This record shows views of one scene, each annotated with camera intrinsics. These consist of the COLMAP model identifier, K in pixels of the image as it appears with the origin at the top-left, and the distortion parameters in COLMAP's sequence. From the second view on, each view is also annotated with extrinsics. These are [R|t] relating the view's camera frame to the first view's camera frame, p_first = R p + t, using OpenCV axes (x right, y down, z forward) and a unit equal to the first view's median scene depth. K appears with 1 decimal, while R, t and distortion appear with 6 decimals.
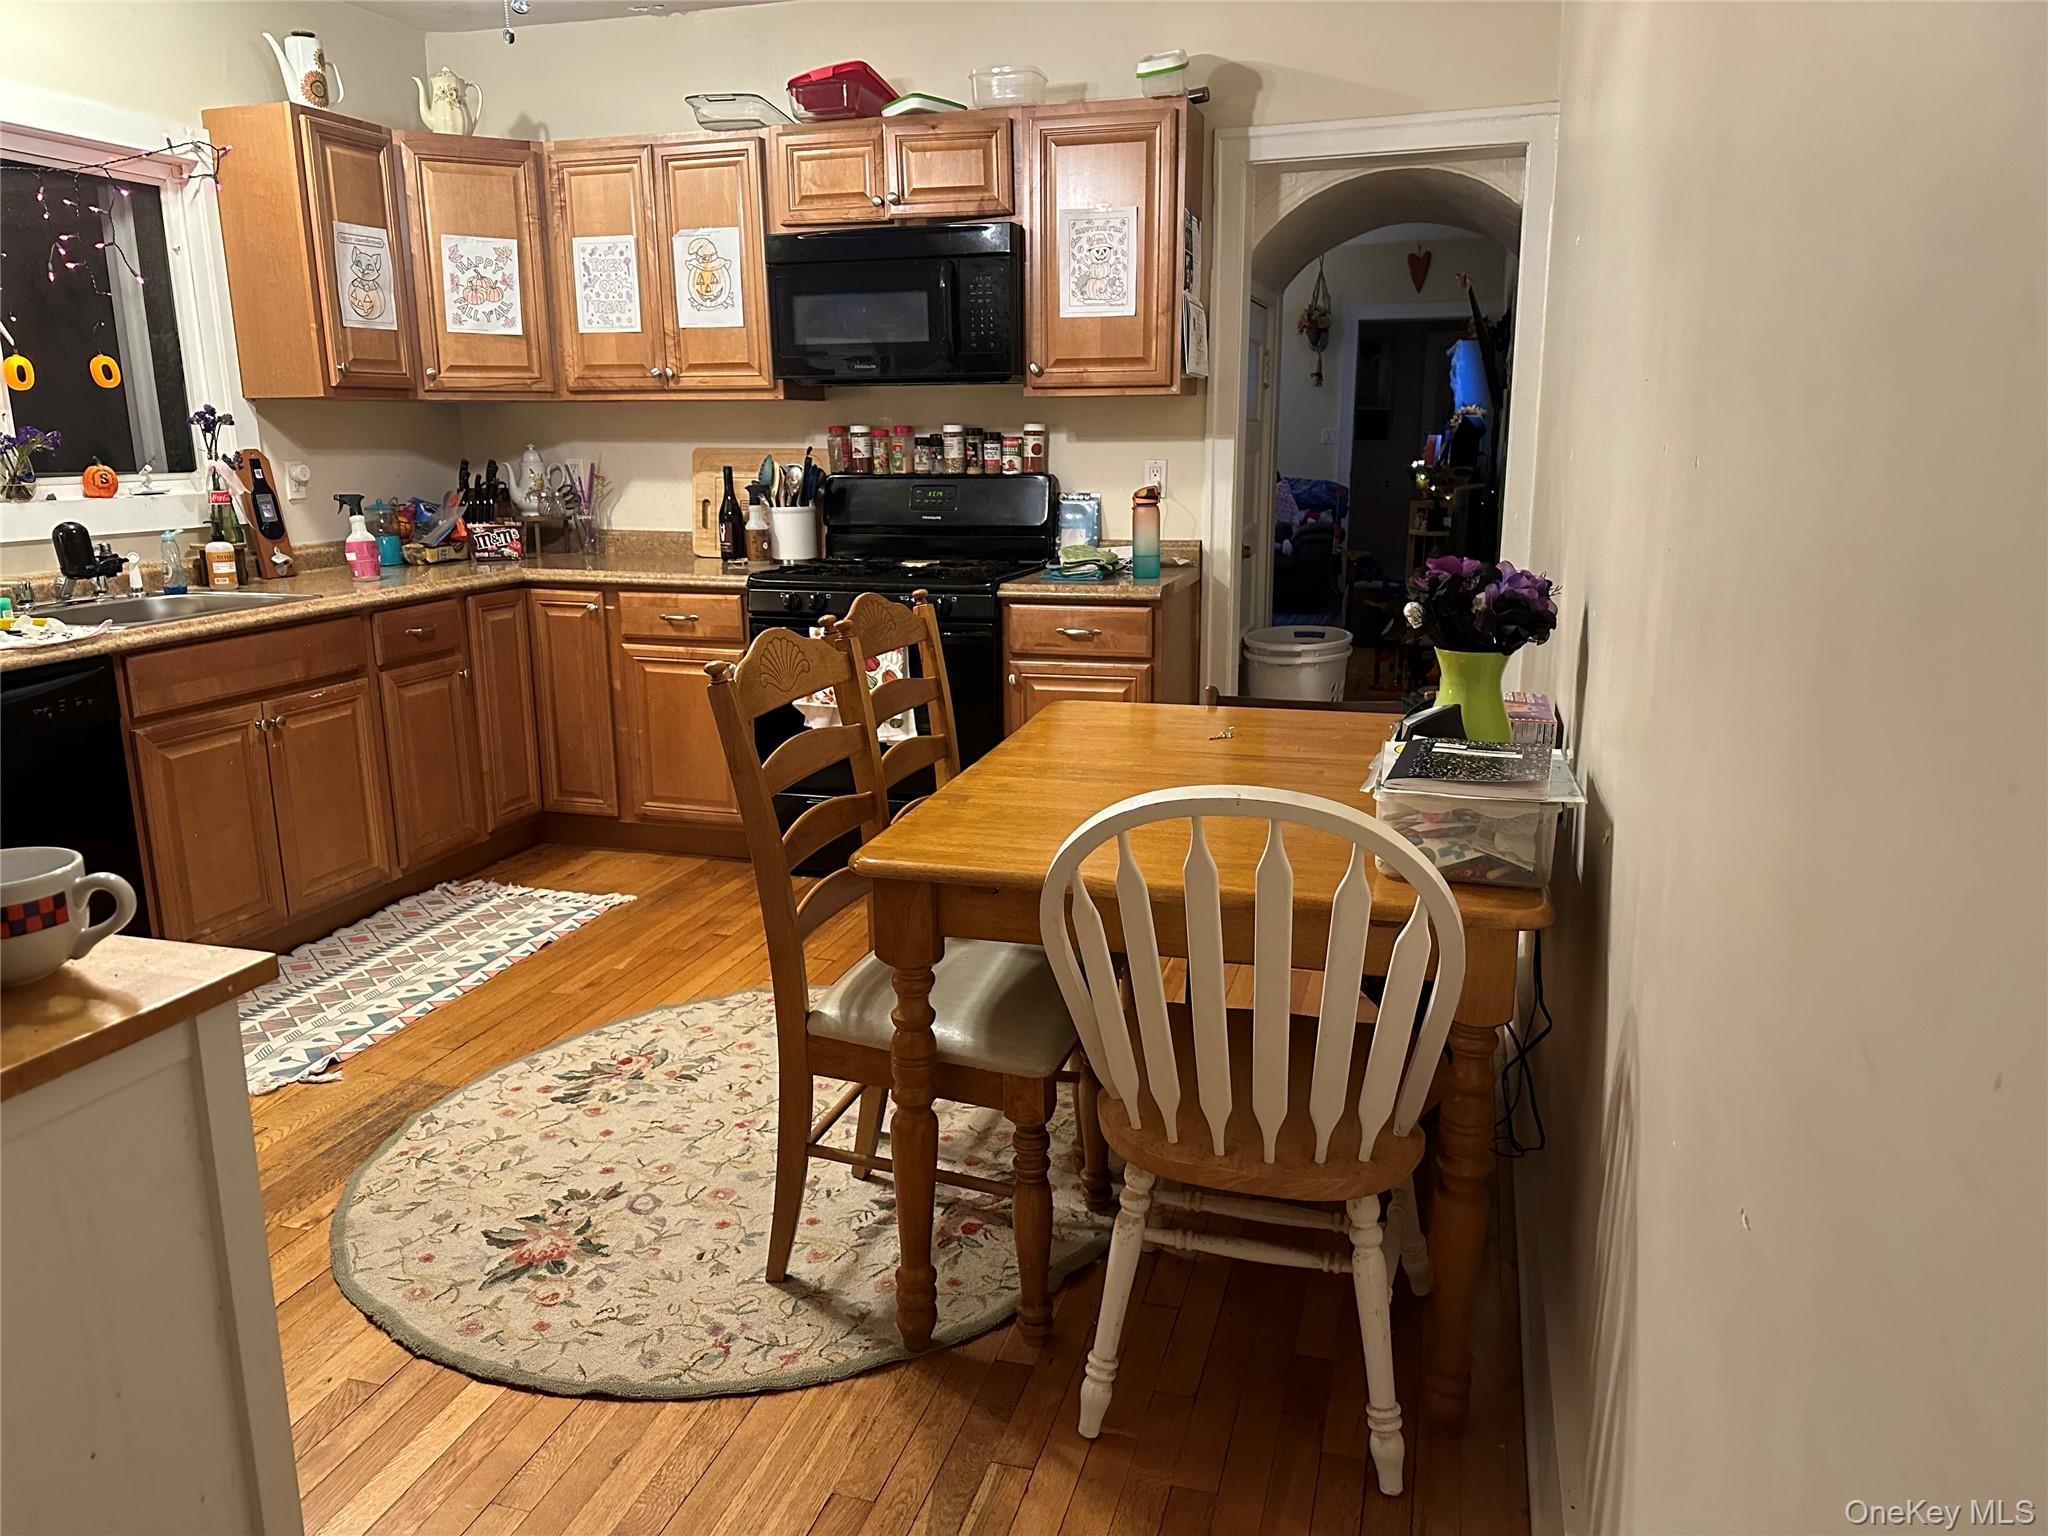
lens RADIAL K [[1455.0, 0, 1020.1], [0, 1455.0, 765.4], [0, 0, 1]] dist [-0.000394, -0.003296]
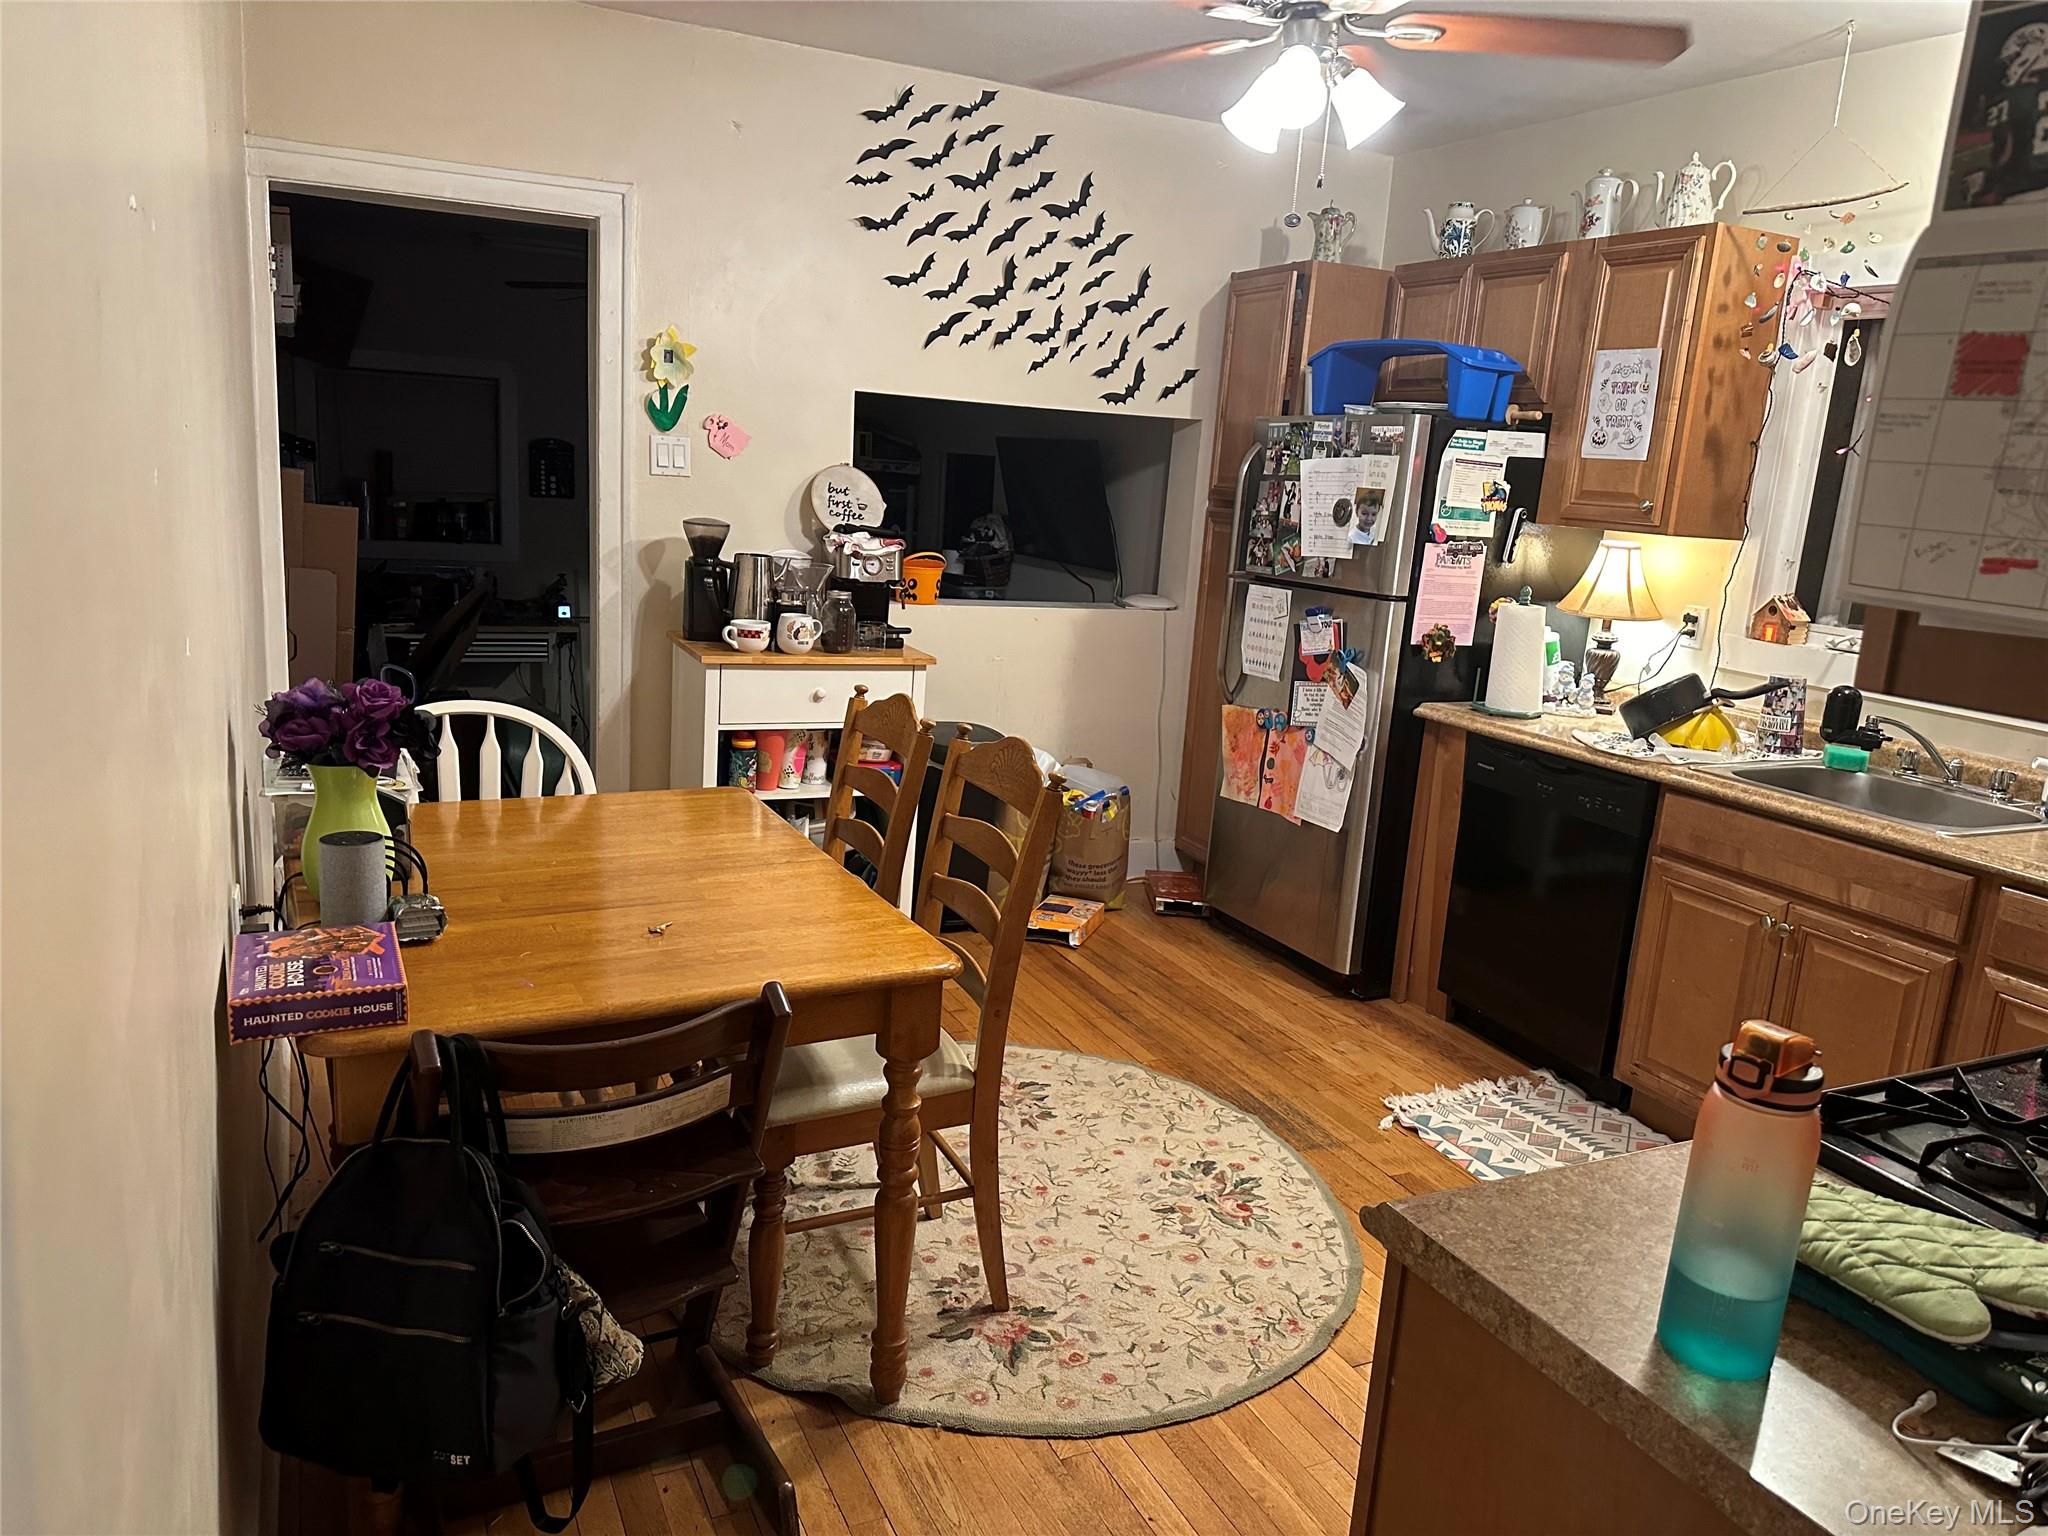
lens RADIAL K [[1455.0, 0, 1021.4], [0, 1455.0, 766.2], [0, 0, 1]] dist [-0.000394, -0.003296]
pose [[-0.745185, 0.094077, -0.660189, 0.469895], [-0.216865, 0.901999, 0.373320, -0.406526], [0.630610, 0.421364, -0.651754, 1.455141]]
